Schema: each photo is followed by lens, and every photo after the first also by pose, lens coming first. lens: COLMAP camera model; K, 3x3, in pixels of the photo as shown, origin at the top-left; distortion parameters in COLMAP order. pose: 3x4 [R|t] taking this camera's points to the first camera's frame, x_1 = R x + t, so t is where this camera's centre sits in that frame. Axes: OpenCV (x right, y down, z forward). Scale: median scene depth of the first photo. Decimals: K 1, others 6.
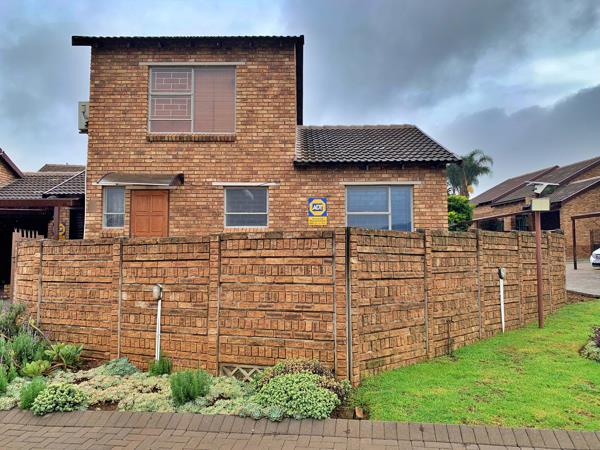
lens RADIAL K [[466.6, 0, 301.6], [0, 466.6, 229.0], [0, 0, 1]] dist [0.036625, -0.022354]
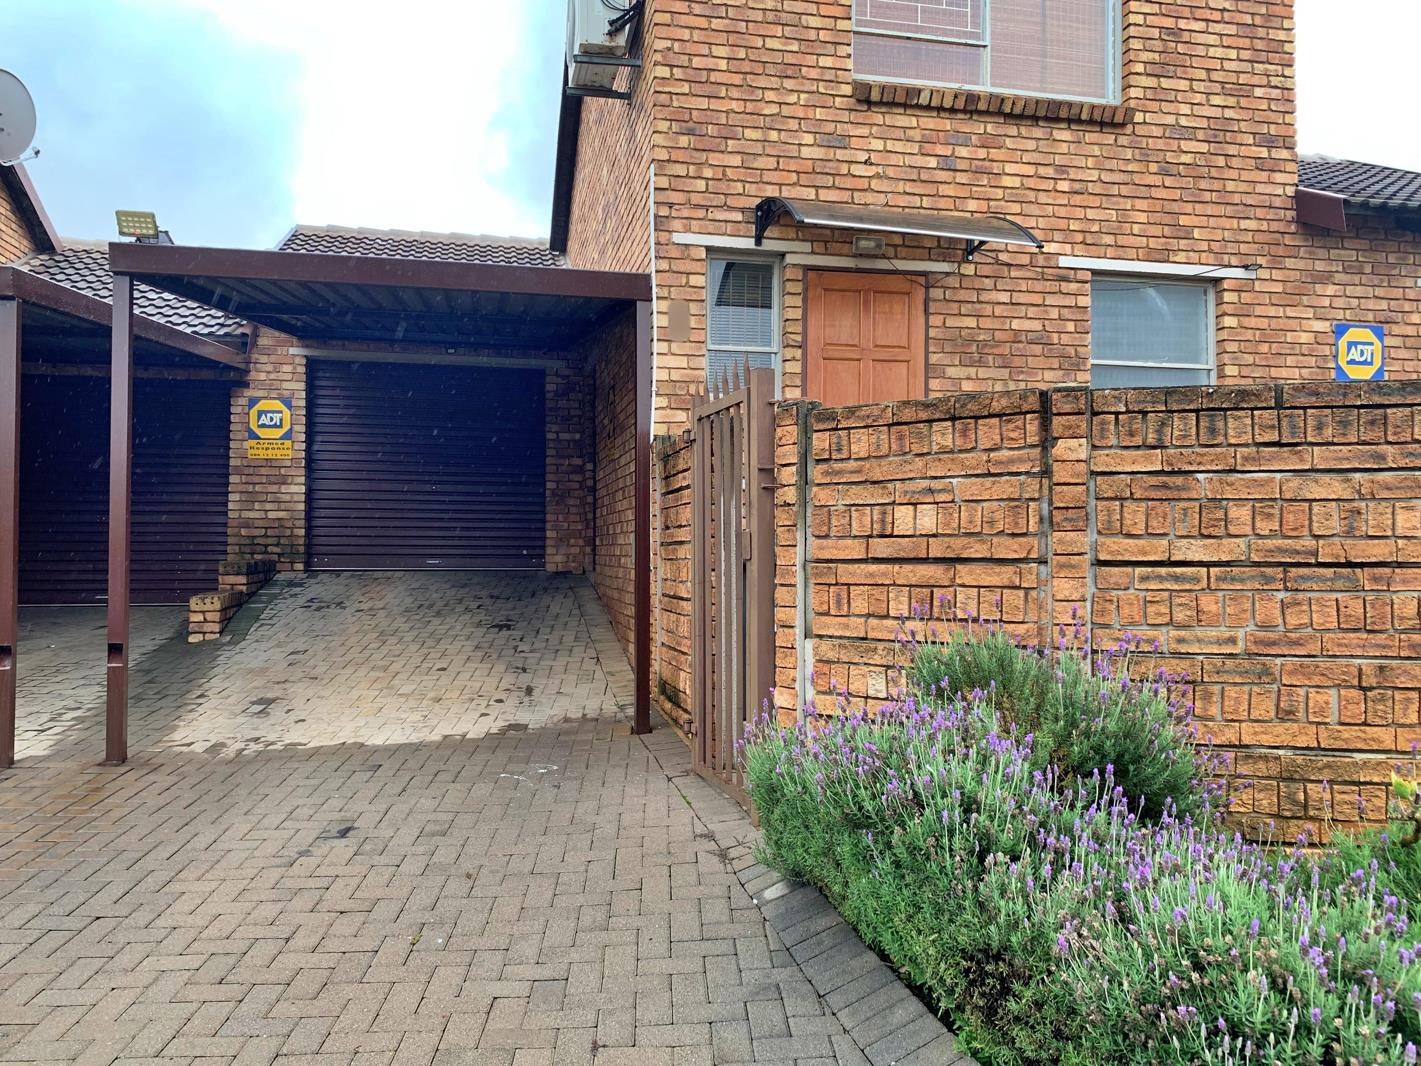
lens RADIAL K [[1105.2, 0, 709.9], [0, 1105.2, 525.7], [0, 0, 1]] dist [0.036625, -0.022354]
pose [[0.975490, 0.009064, 0.219859, -0.570147], [-0.018841, 0.998922, 0.042416, 0.048585], [-0.219237, -0.045519, 0.974609, 0.336232]]
